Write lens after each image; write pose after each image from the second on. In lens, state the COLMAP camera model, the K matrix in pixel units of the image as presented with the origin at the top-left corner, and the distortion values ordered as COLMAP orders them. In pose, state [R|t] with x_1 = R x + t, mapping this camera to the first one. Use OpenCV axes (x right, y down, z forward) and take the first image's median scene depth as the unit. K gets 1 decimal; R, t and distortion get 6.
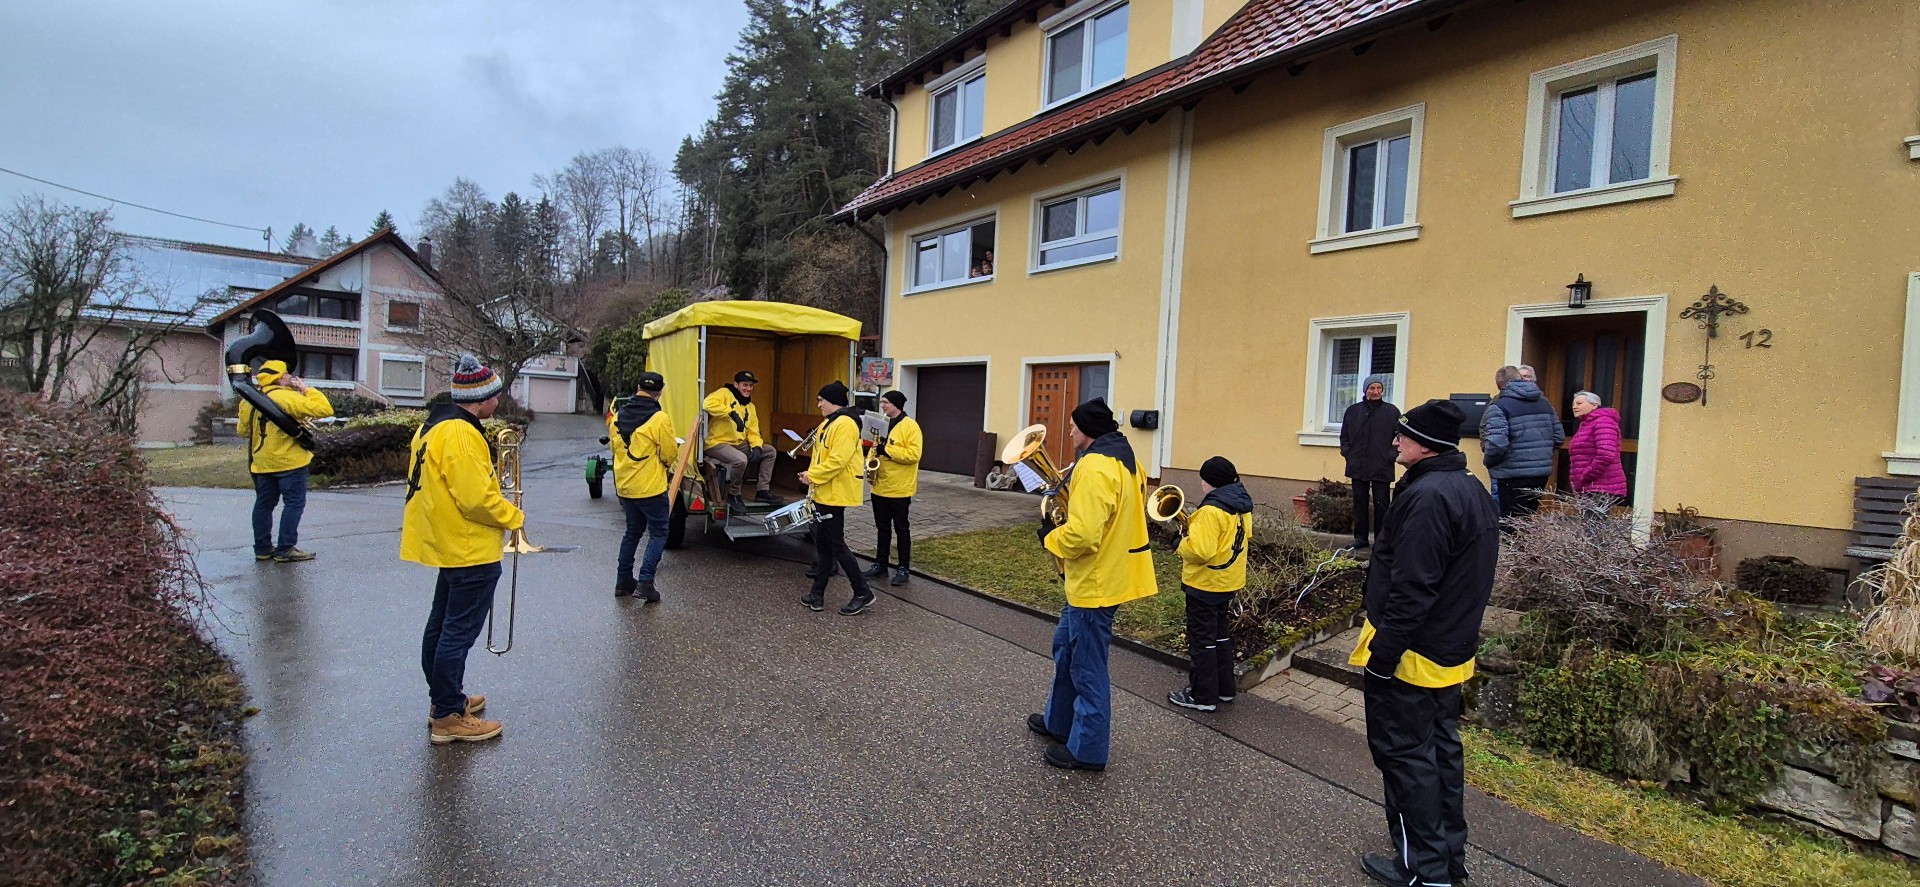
lens RADIAL K [[783.3, 0, 960.0], [0, 783.3, 443.5], [0, 0, 1]] dist [0.001331, 0.000036]
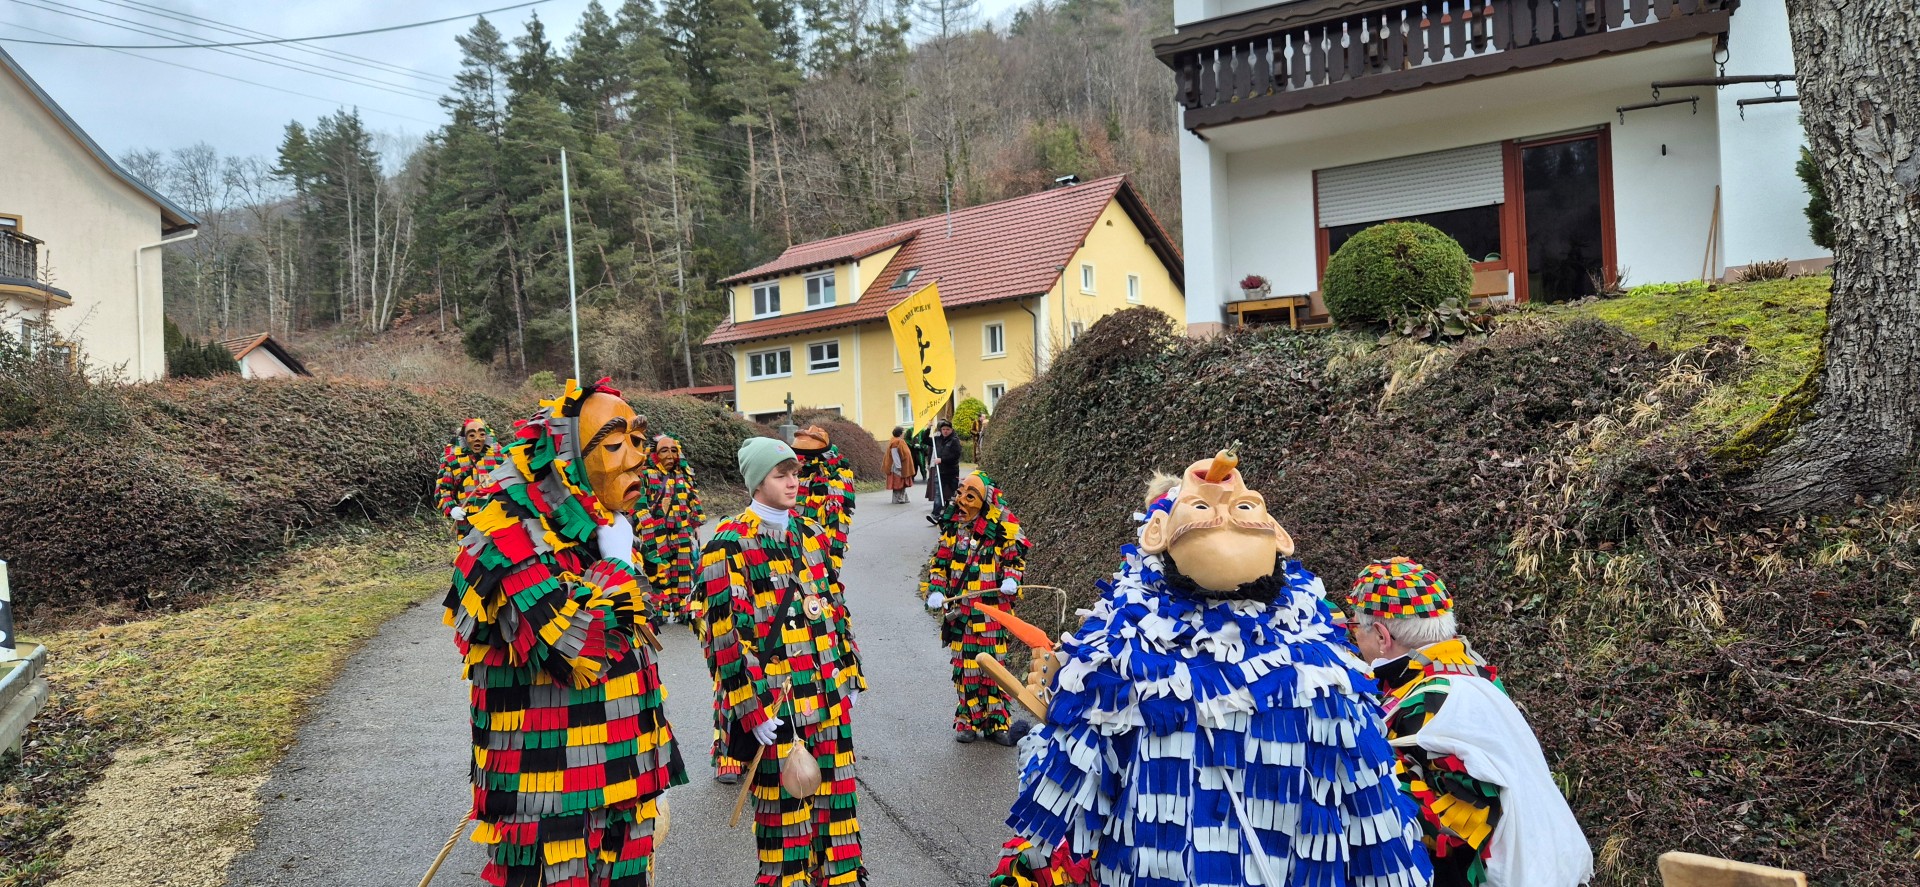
lens RADIAL K [[1243.2, 0, 960.0], [0, 1243.2, 443.5], [0, 0, 1]] dist [0.048756, 0.000413]
pose [[0.971192, -0.075309, 0.226084, -0.121738], [0.089230, 0.994654, -0.051984, 0.088435], [-0.220961, 0.070660, 0.972720, -1.025642]]
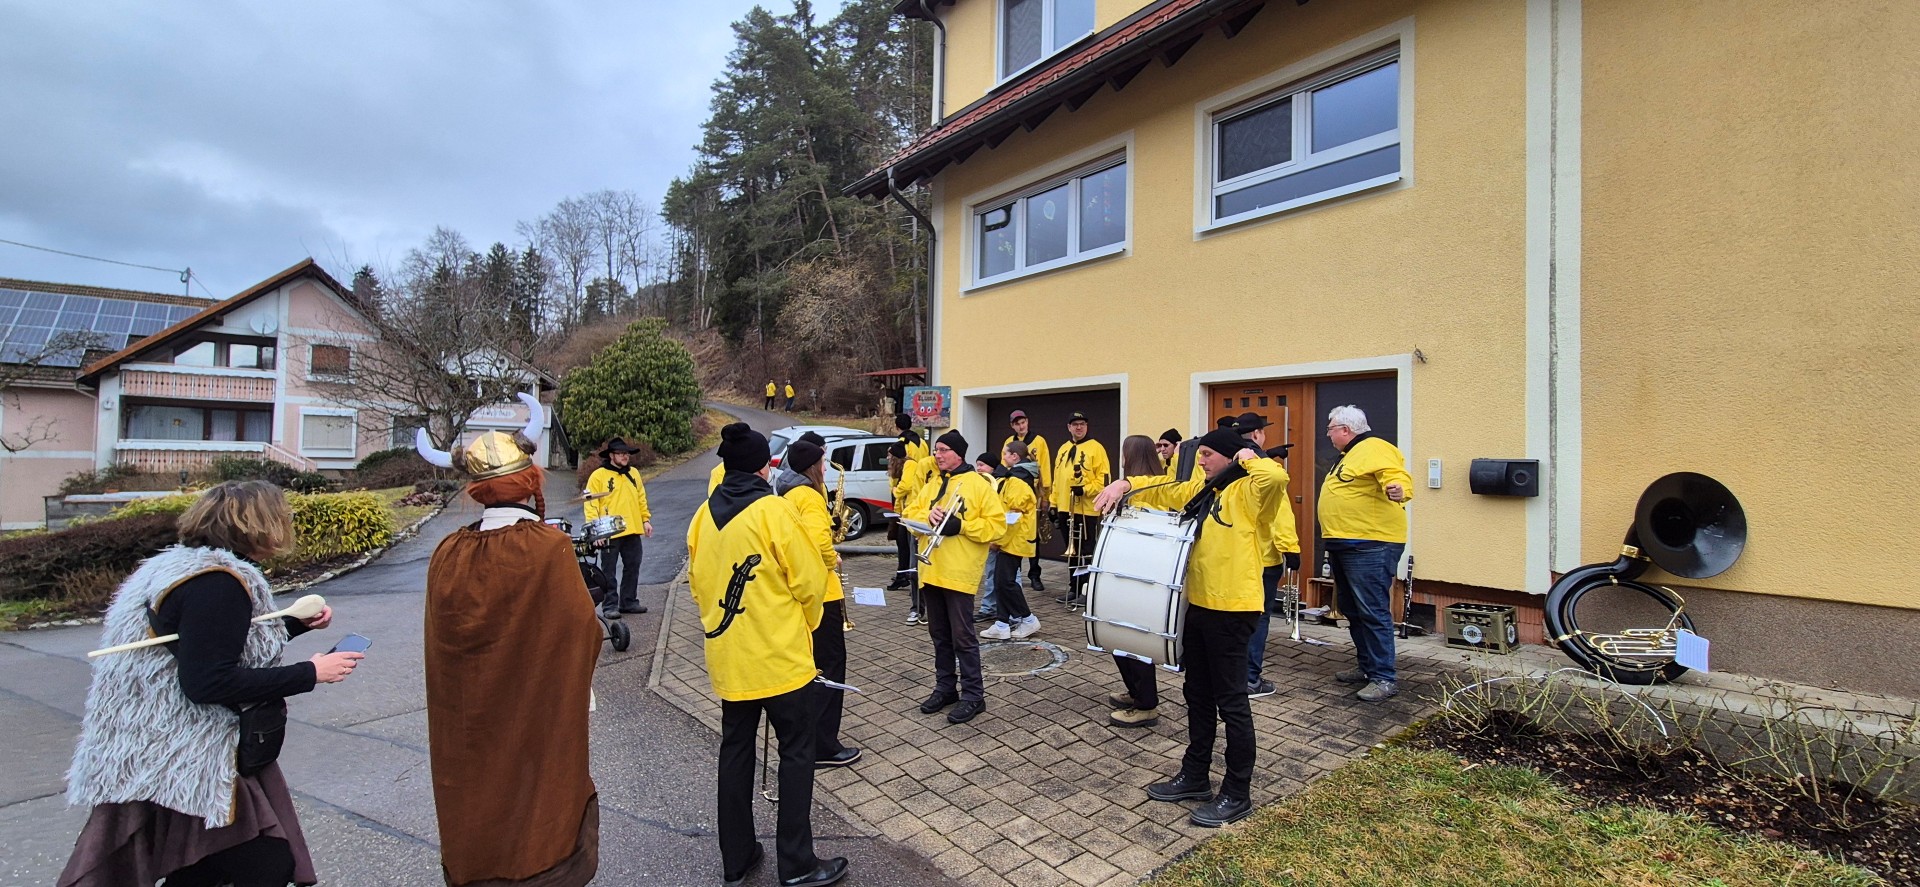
lens RADIAL K [[783.3, 0, 960.0], [0, 783.3, 443.5], [0, 0, 1]] dist [0.001331, 0.000036]
pose [[0.999507, -0.030830, 0.005869, -0.035750], [0.031083, 0.998283, -0.049657, -0.011449], [-0.004328, 0.049815, 0.998749, 0.143811]]
